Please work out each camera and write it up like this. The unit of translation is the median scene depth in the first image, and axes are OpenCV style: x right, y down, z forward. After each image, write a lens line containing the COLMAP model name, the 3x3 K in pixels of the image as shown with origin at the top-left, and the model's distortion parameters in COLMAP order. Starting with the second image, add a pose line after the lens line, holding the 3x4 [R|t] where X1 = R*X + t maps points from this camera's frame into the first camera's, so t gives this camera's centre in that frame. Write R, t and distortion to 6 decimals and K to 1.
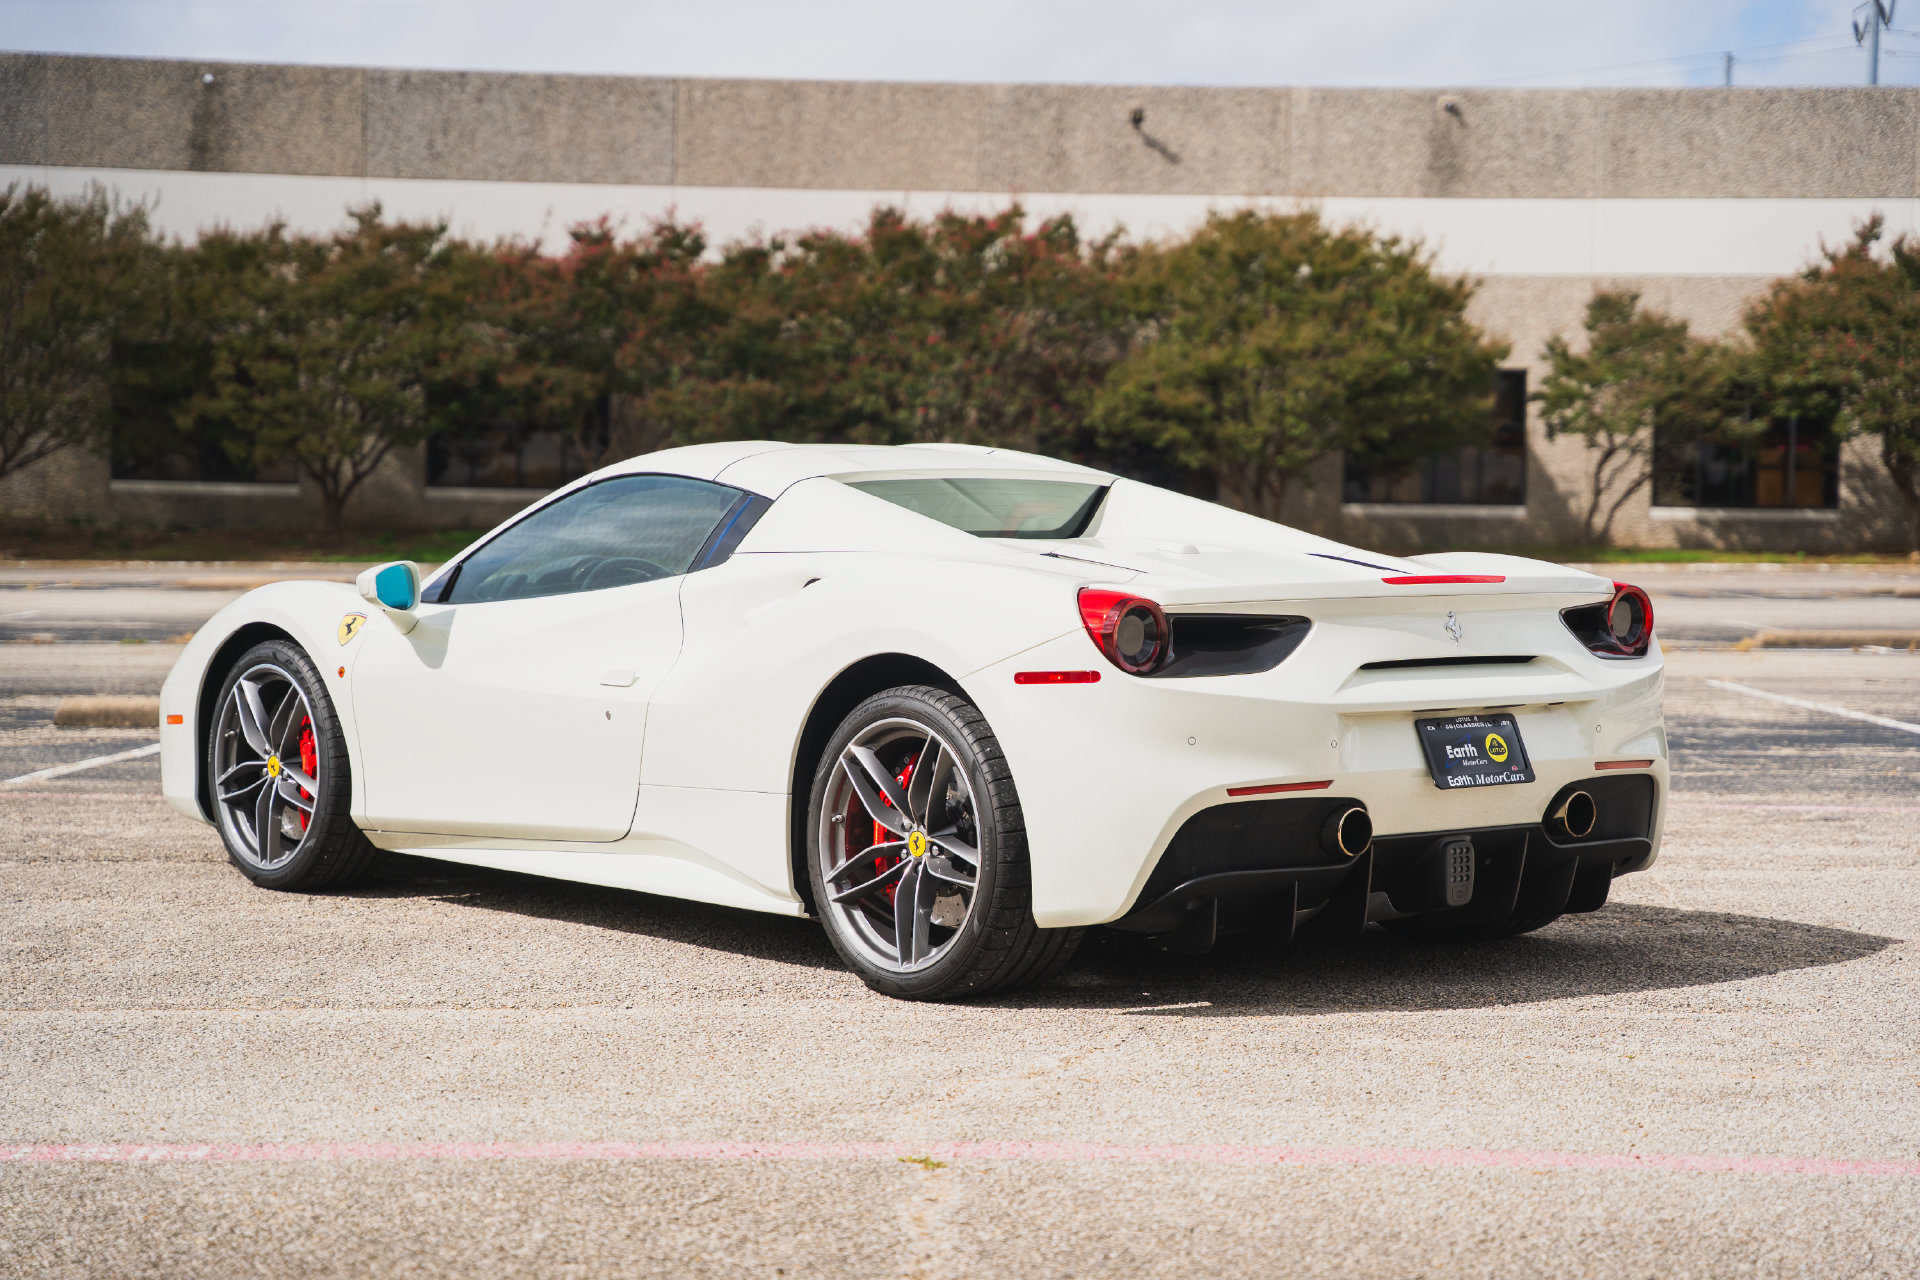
lens RADIAL K [[3737.2, 0, 973.5], [0, 3737.2, 656.0], [0, 0, 1]] dist [0.283479, 0.382990]
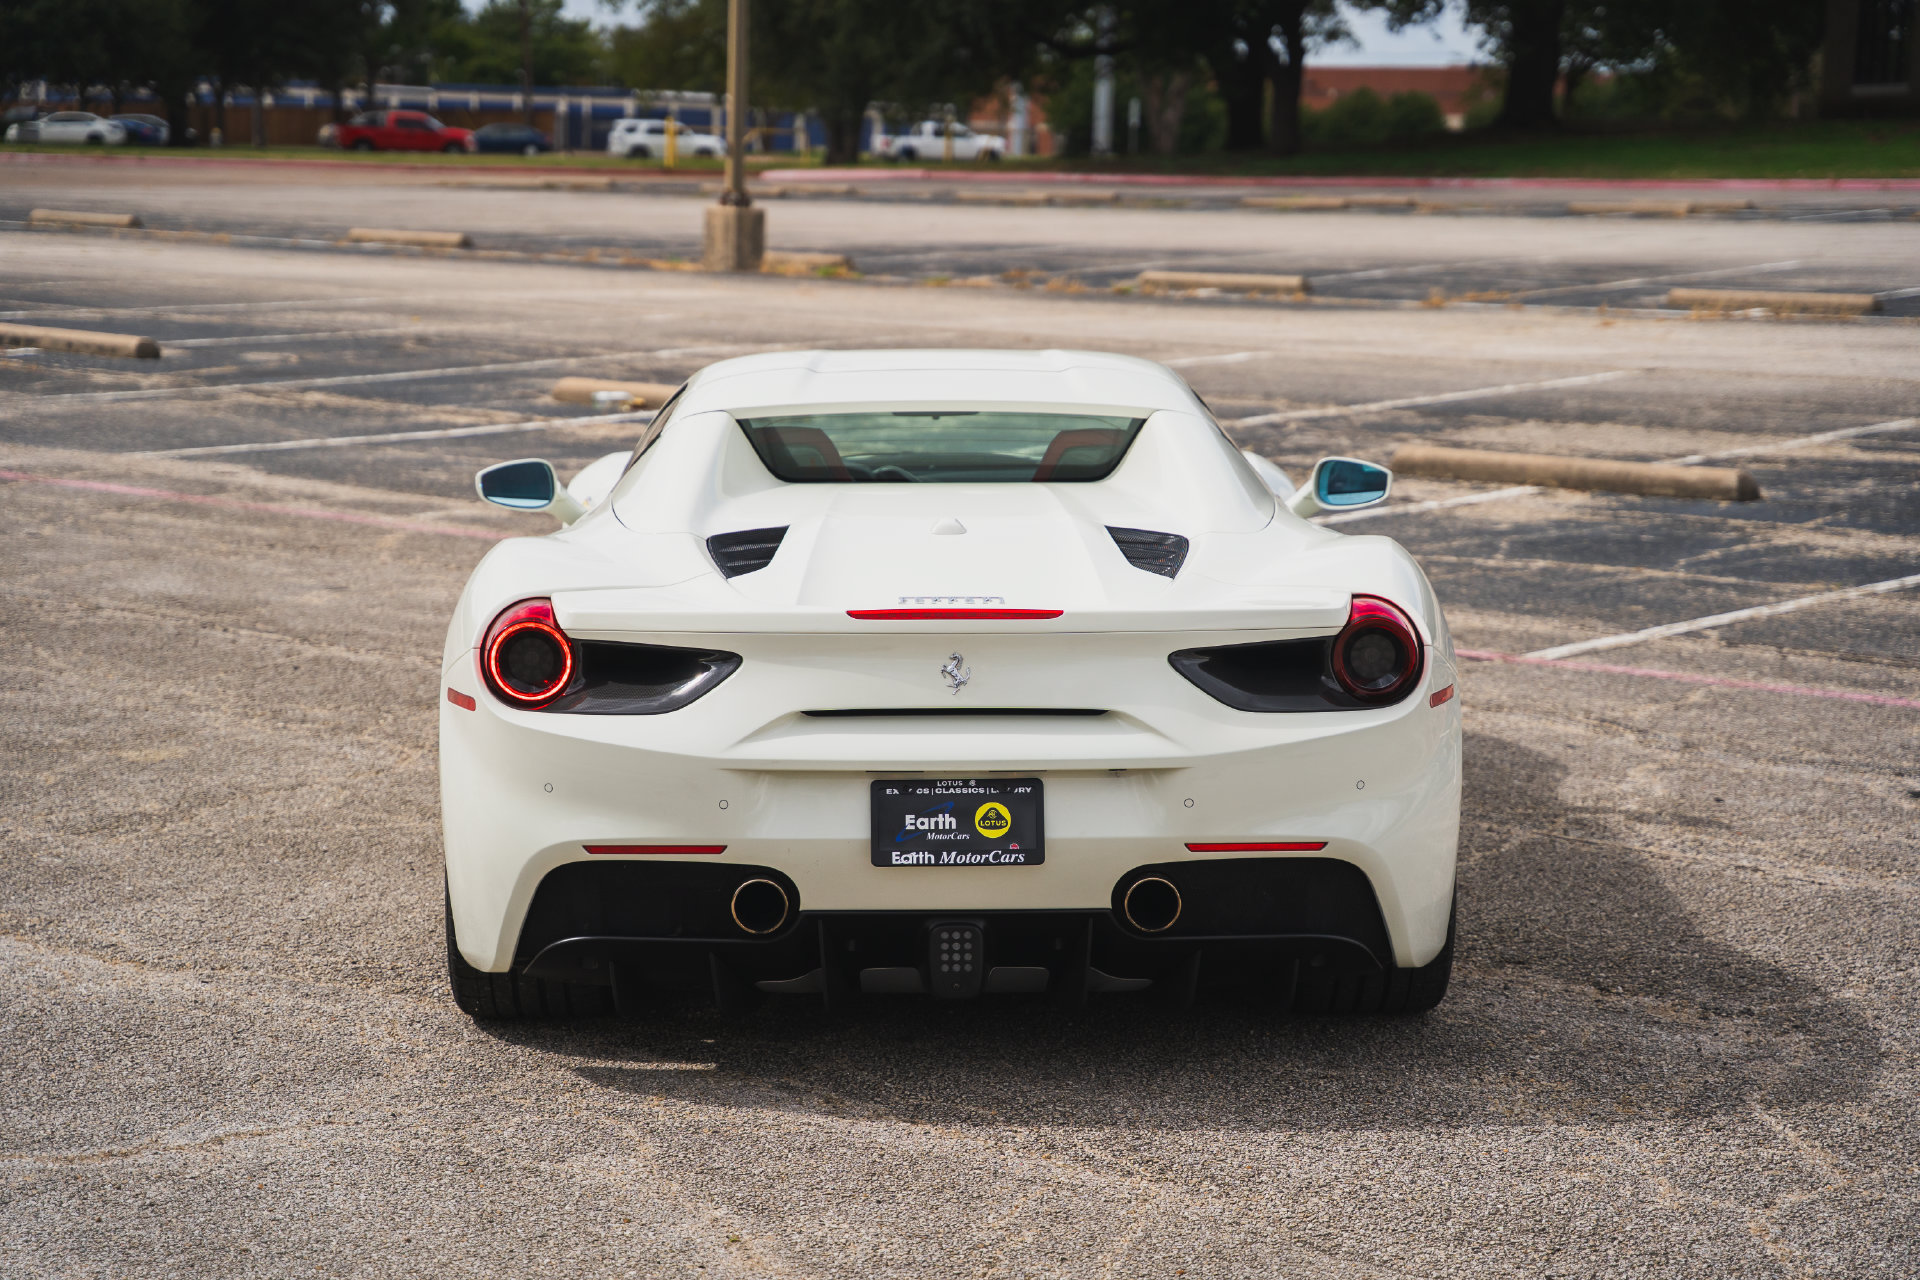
lens RADIAL K [[3734.2, 0, 960.9], [0, 3734.2, 616.3], [0, 0, 1]] dist [0.289736, 0.255750]
pose [[0.774327, 0.092444, -0.625997, 0.598041], [-0.027099, 0.993208, 0.113152, -0.105356], [0.632205, -0.070653, 0.771573, 0.328964]]
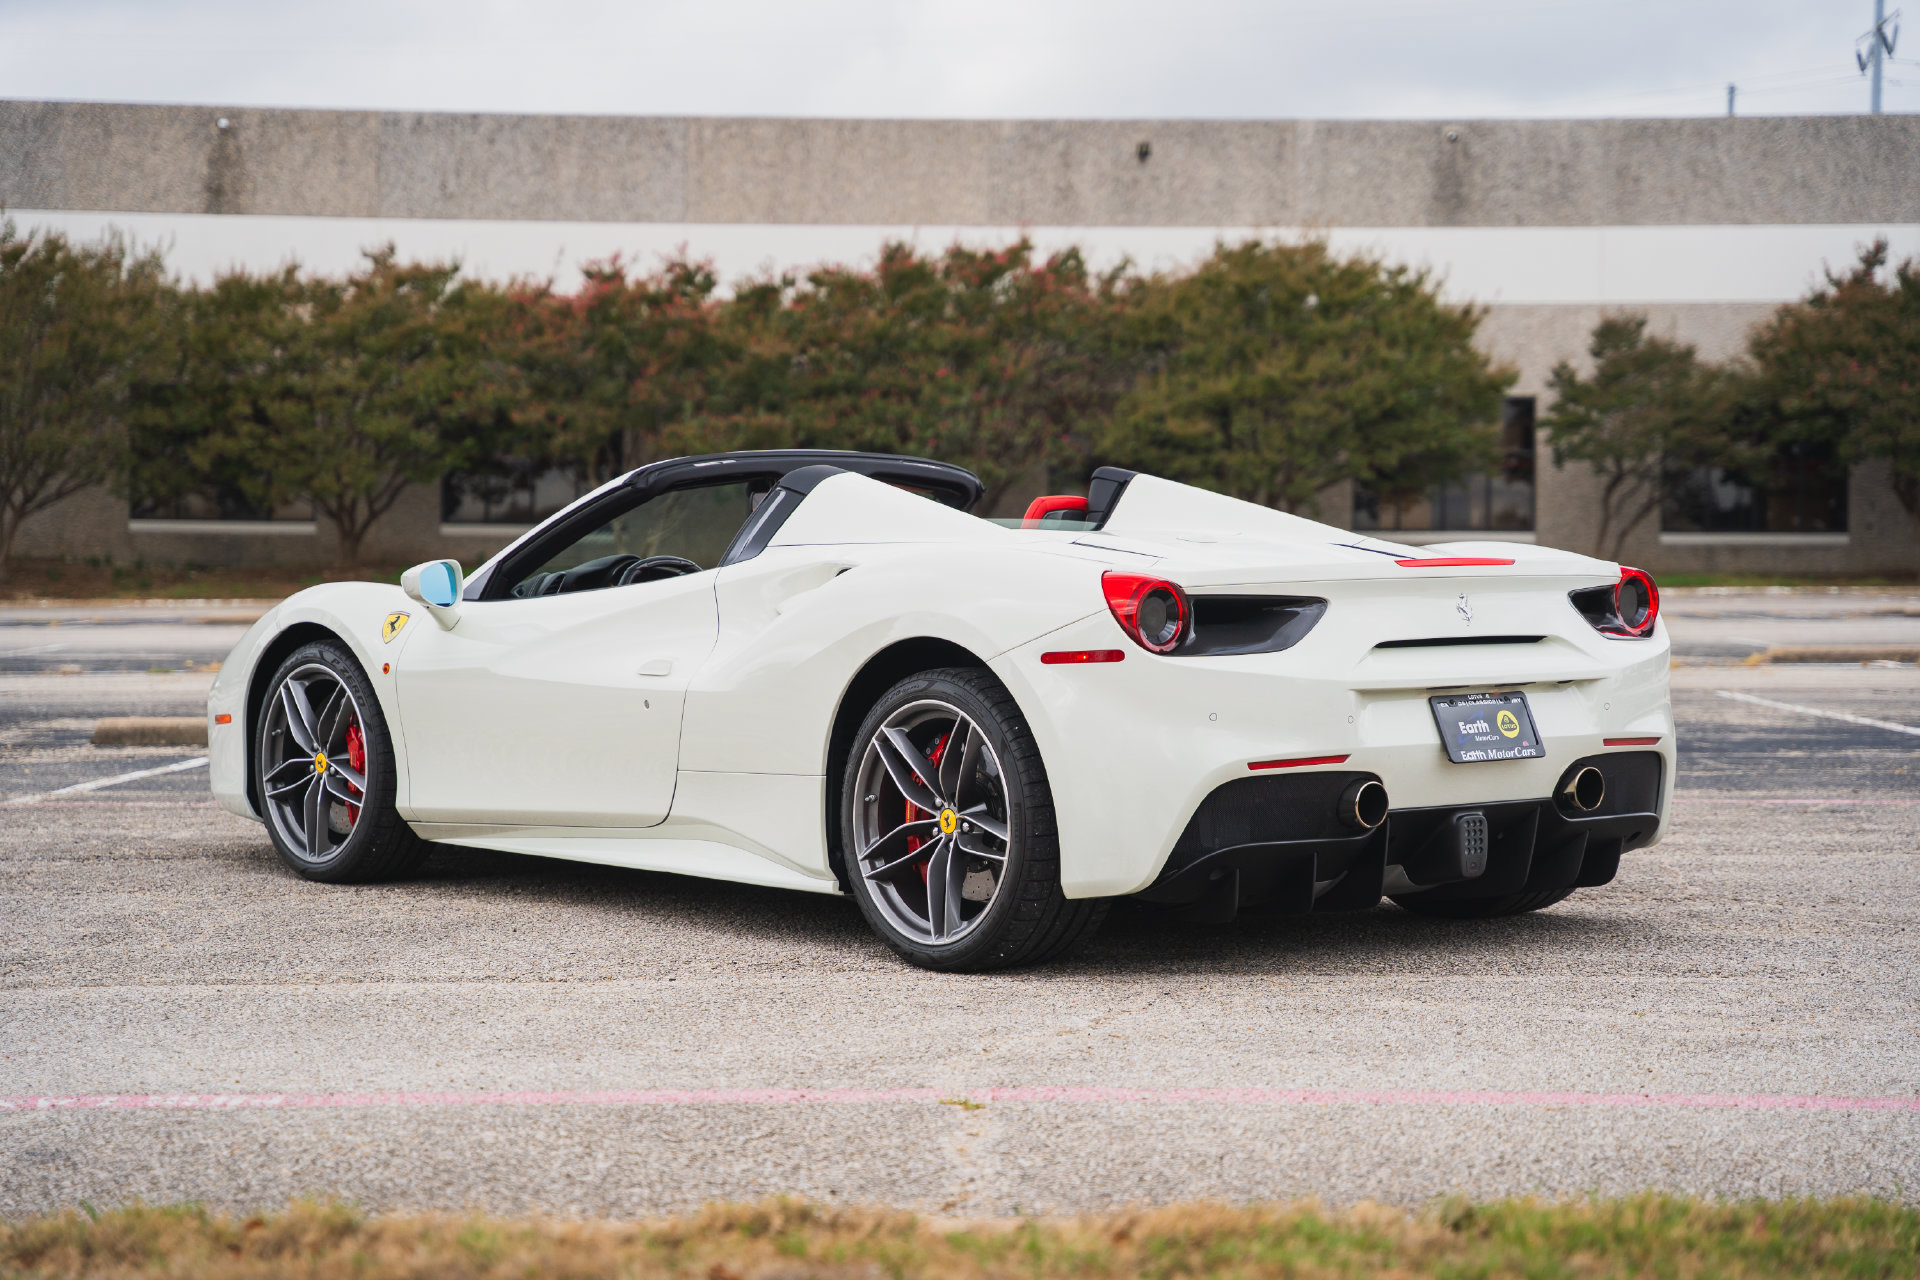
lens RADIAL K [[3734.3, 0, 958.9], [0, 3734.3, 657.1], [0, 0, 1]] dist [0.280864, 0.367769]
pose [[0.999940, -0.008860, -0.006507, -0.004554], [0.008795, 0.999912, -0.009953, 0.013806], [0.006595, 0.009895, 0.999929, -0.031631]]
